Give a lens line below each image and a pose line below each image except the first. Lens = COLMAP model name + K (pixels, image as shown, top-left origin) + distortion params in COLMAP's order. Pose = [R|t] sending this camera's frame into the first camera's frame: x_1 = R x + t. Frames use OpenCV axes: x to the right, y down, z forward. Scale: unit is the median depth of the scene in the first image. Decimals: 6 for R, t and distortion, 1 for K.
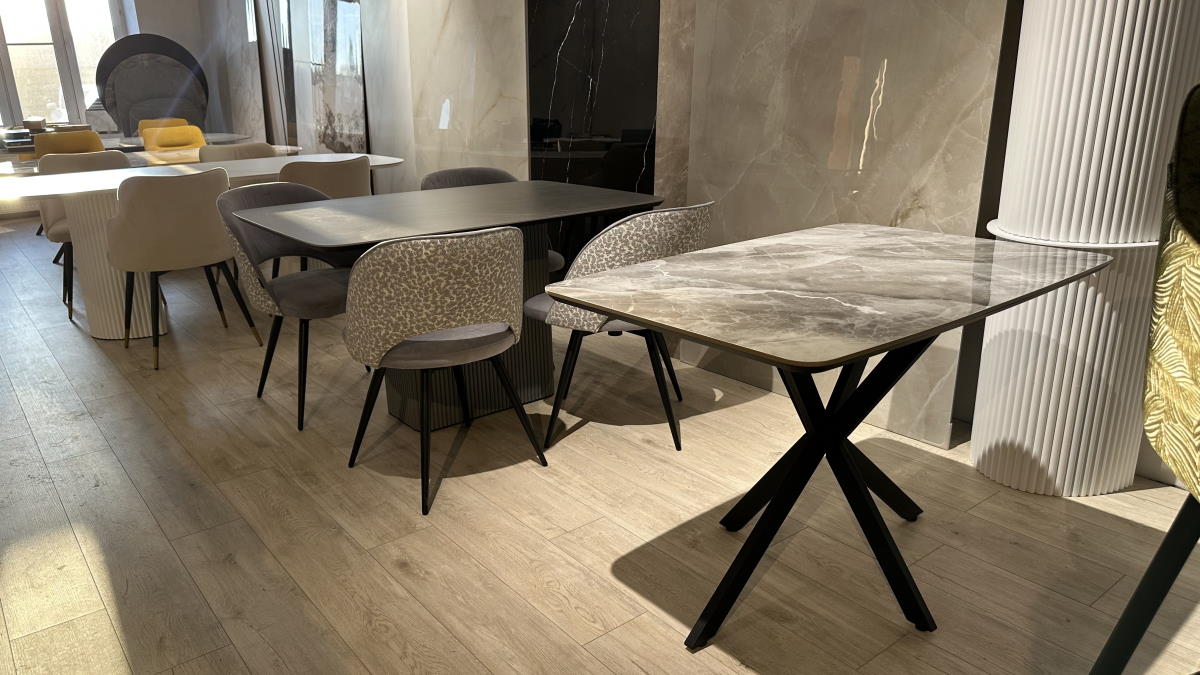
lens RADIAL K [[838.2, 0, 599.7], [0, 838.2, 332.3], [0, 0, 1]] dist [0.038357, -0.028901]
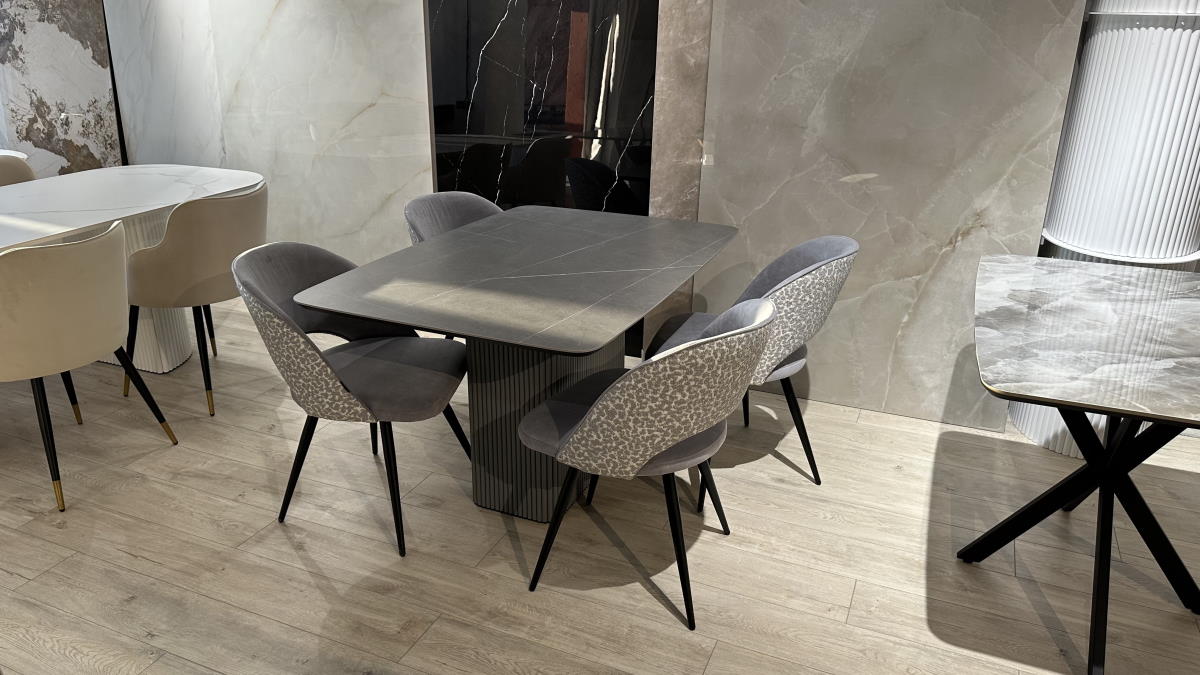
lens RADIAL K [[838.2, 0, 596.2], [0, 838.2, 314.6], [0, 0, 1]] dist [0.038357, -0.028901]
pose [[0.888286, -0.129815, 0.440563, -0.569573], [0.110055, 0.991441, 0.070237, -0.163812], [-0.445910, -0.013904, 0.894970, 0.224324]]
